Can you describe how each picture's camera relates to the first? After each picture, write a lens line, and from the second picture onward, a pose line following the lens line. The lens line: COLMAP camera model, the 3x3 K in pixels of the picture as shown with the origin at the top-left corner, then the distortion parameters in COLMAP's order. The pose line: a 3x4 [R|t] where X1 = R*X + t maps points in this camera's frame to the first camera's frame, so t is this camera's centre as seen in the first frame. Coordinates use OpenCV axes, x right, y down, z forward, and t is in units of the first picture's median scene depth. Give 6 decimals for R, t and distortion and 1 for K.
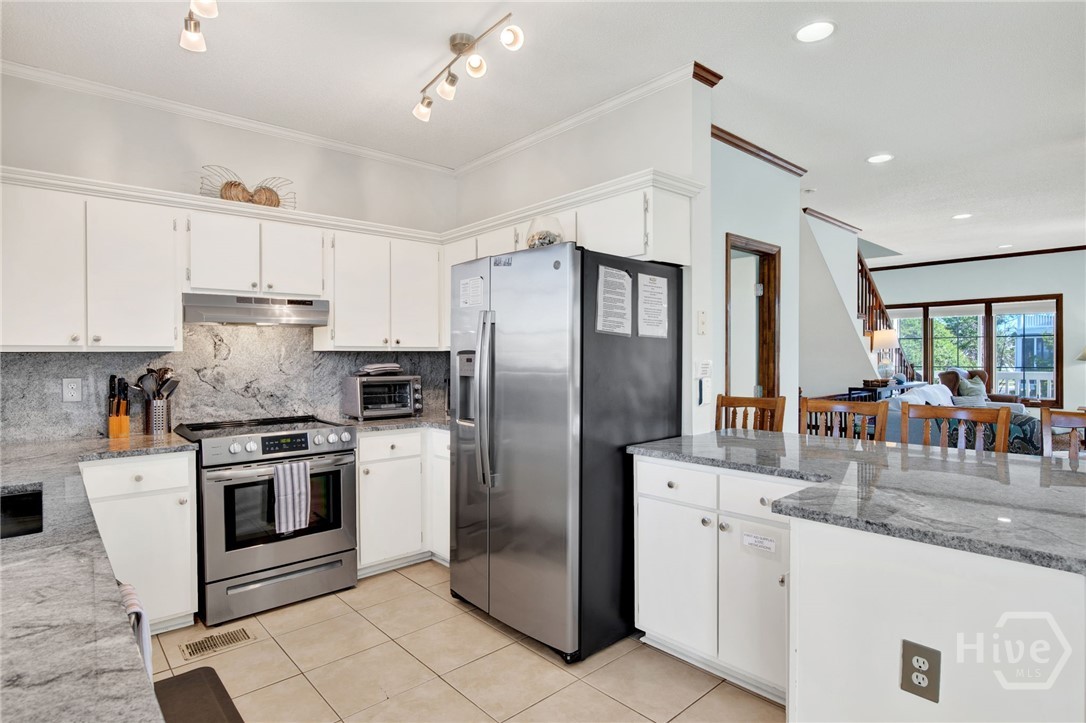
lens RADIAL K [[564.2, 0, 545.7], [0, 564.2, 359.6], [0, 0, 1]] dist [-0.018864, 0.001500]
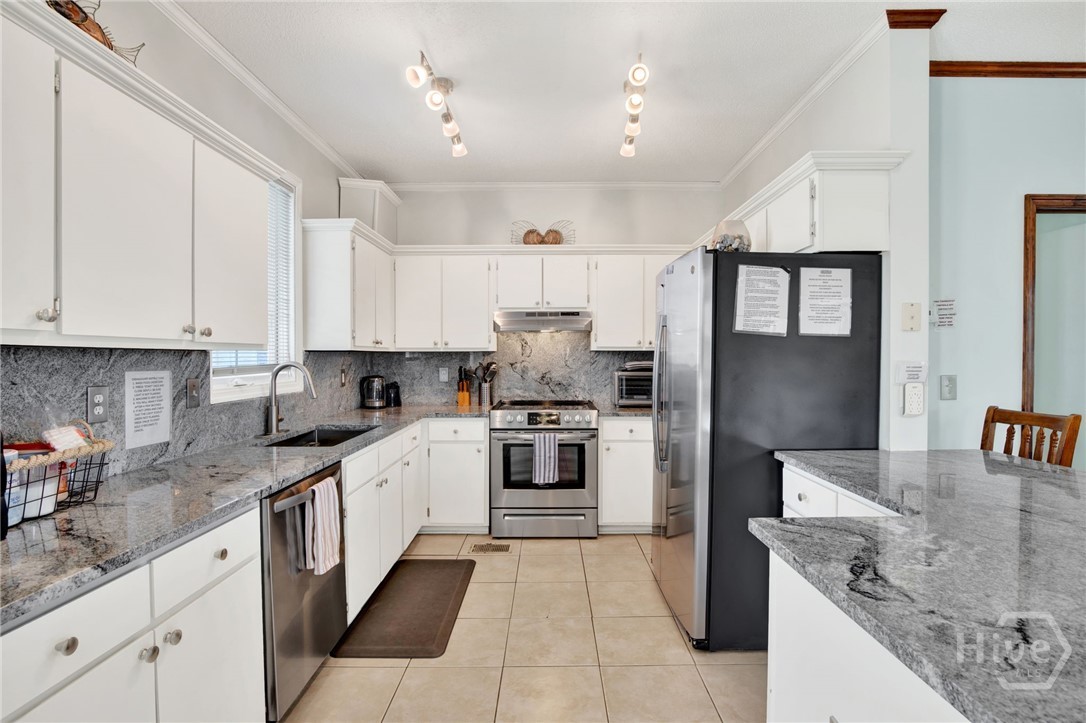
lens RADIAL K [[509.4, 0, 553.4], [0, 509.4, 360.2], [0, 0, 1]] dist [-0.025330, 0.001189]
pose [[0.748654, 0.011801, -0.662856, 0.372713], [-0.008017, 0.999930, 0.008747, -0.003766], [0.662913, -0.001234, 0.748696, 0.093894]]
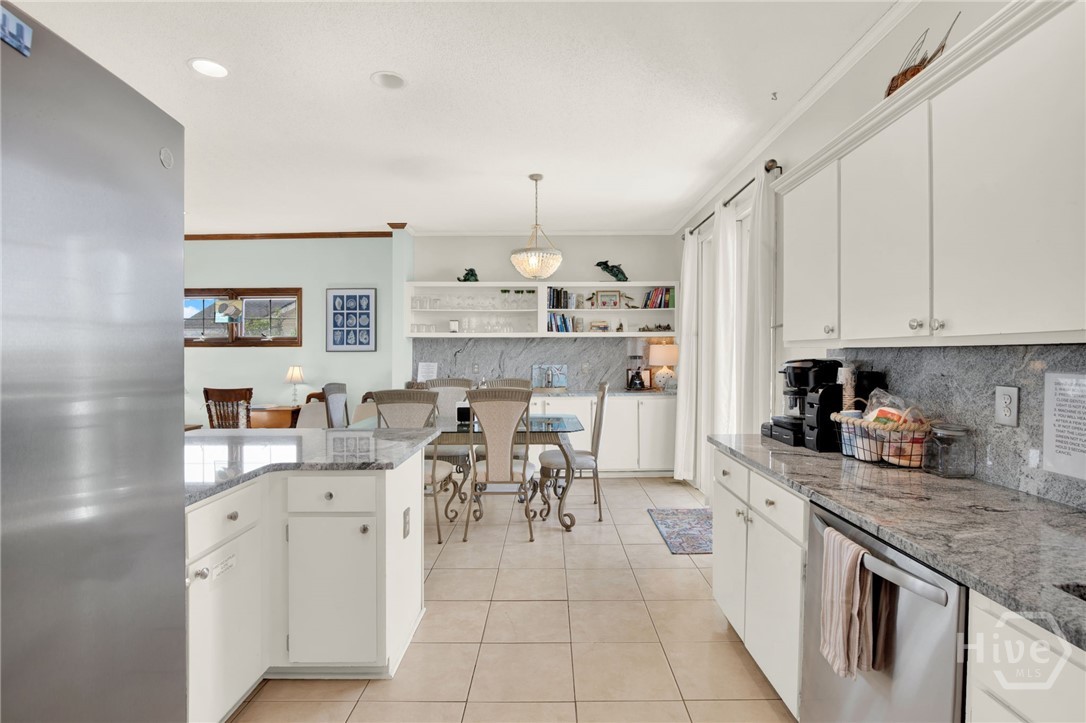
lens RADIAL K [[533.2, 0, 553.4], [0, 533.2, 369.0], [0, 0, 1]] dist [-0.025263, 0.000833]
pose [[-0.745312, -0.007288, 0.666676, -0.401929], [0.012524, 0.999611, 0.024929, -0.002738], [-0.666599, 0.026929, -0.744930, 0.902159]]
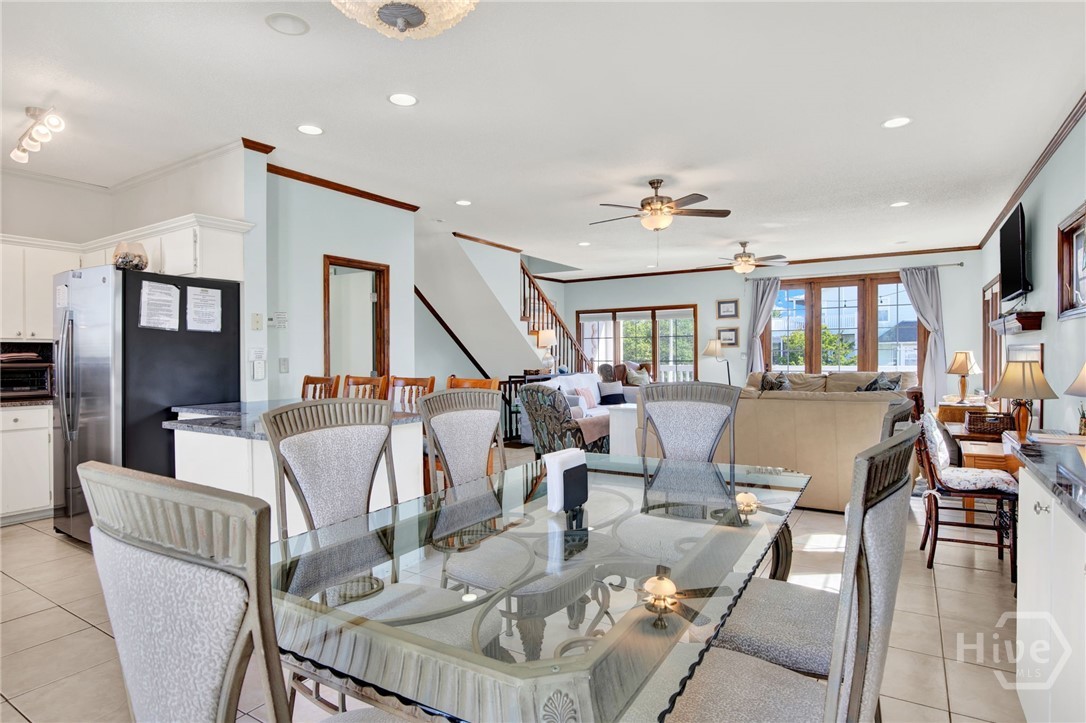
lens RADIAL K [[582.0, 0, 547.1], [0, 582.0, 363.7], [0, 0, 1]] dist [-0.022623, 0.000960]
pose [[0.960759, -0.004277, 0.277352, 0.568882], [0.002609, 0.999976, 0.006382, 0.031750], [-0.277373, -0.005408, 0.960747, -0.586217]]
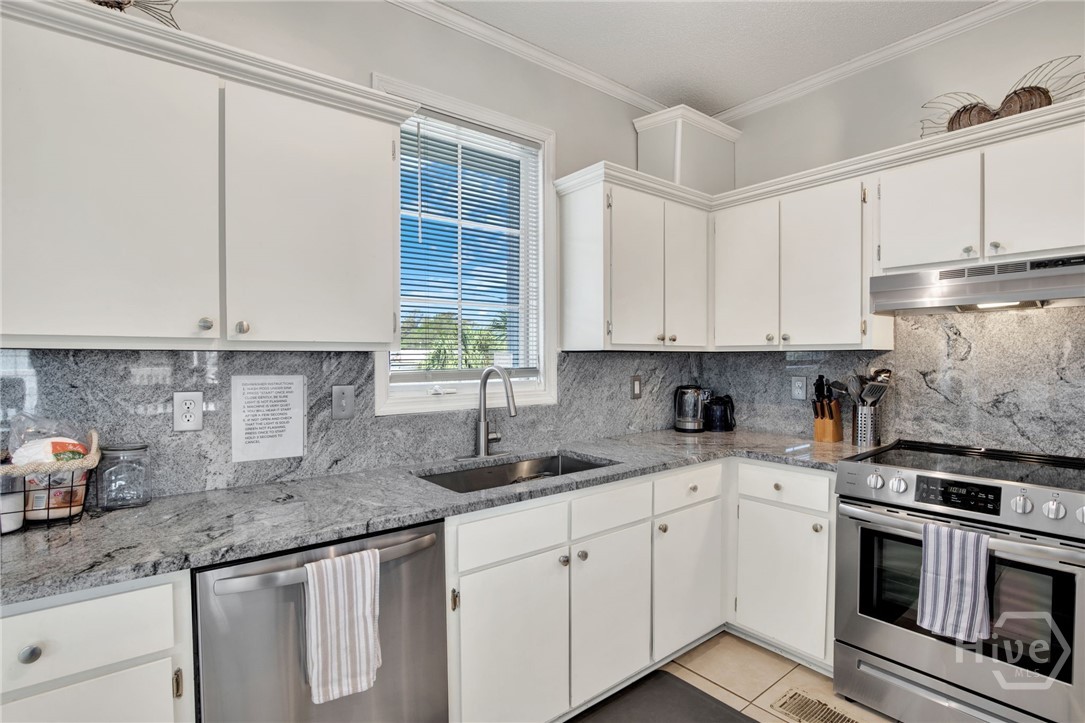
lens RADIAL K [[532.8, 0, 552.9], [0, 532.8, 369.0], [0, 0, 1]] dist [-0.025263, 0.000833]
pose [[-0.043223, 0.028090, -0.998670, 0.139983], [-0.004924, 0.999587, 0.028329, -0.005828], [0.999053, 0.006142, -0.043067, 0.579276]]
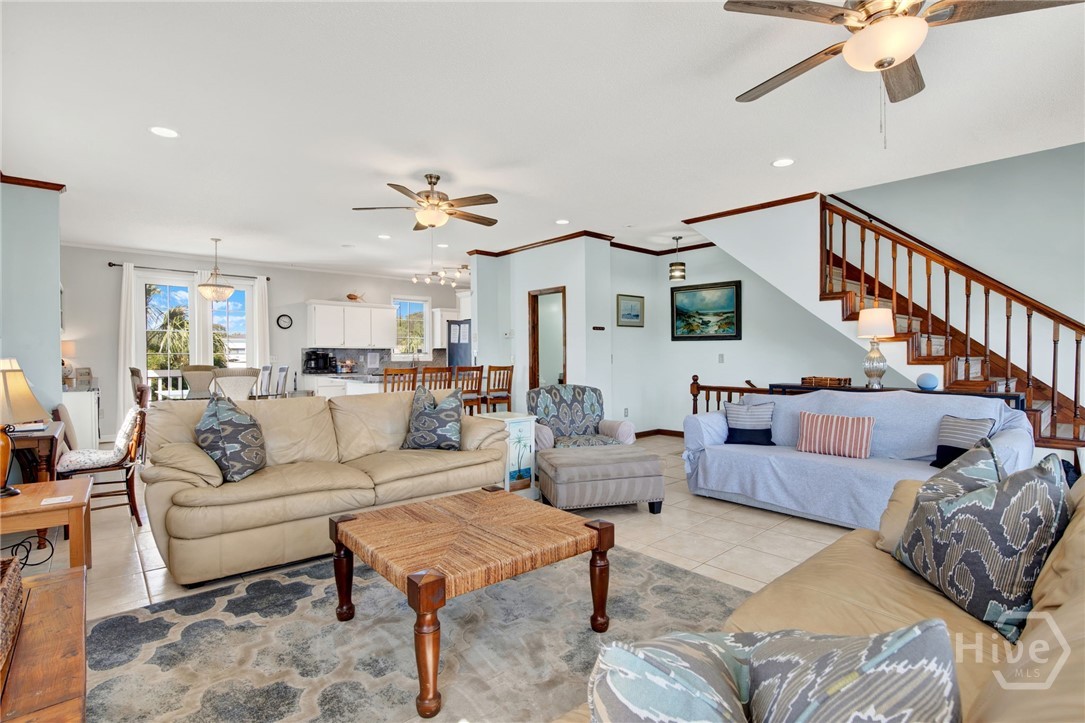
lens RADIAL K [[532.8, 0, 552.9], [0, 532.8, 369.0], [0, 0, 1]] dist [-0.025263, 0.000833]
pose [[-0.002470, 0.036545, -0.999329, 2.972064], [-0.001604, 0.999331, 0.036549, -0.005091], [0.999996, 0.001693, -0.002410, 1.396819]]
